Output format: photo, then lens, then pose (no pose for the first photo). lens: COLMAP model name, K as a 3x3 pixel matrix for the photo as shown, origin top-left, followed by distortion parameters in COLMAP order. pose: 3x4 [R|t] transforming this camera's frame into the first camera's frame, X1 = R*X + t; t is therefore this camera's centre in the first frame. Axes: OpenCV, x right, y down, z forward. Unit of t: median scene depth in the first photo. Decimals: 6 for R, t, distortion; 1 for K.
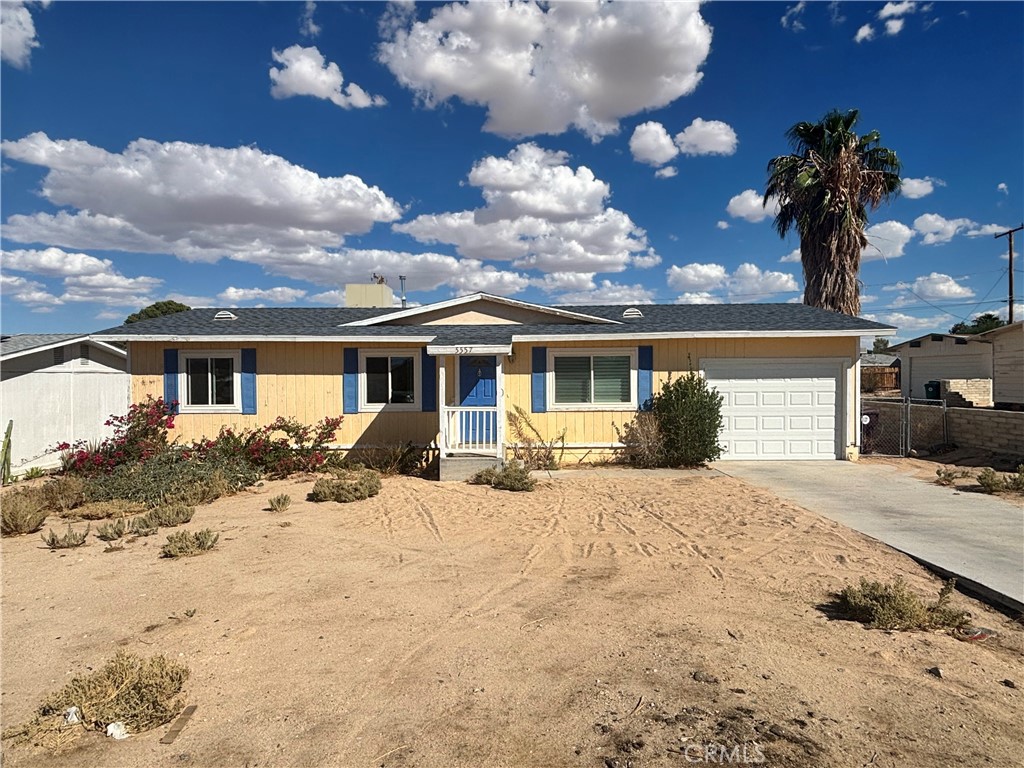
lens RADIAL K [[597.0, 0, 512.0], [0, 597.0, 384.0], [0, 0, 1]] dist [0.027914, -0.037424]
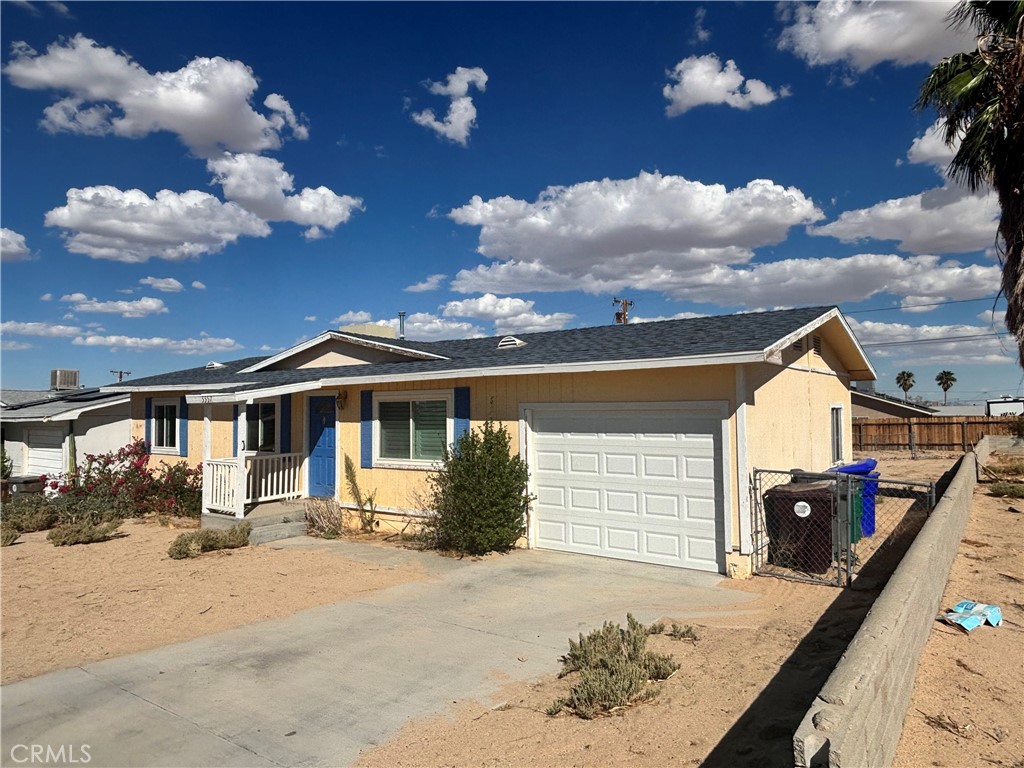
lens RADIAL K [[666.6, 0, 512.0], [0, 666.6, 384.0], [0, 0, 1]] dist [0.001591, -0.001838]
pose [[0.818596, -0.022989, -0.573909, 0.758174], [-0.004661, 0.998900, -0.046661, -0.028170], [0.574351, 0.040871, 0.817588, 0.342322]]
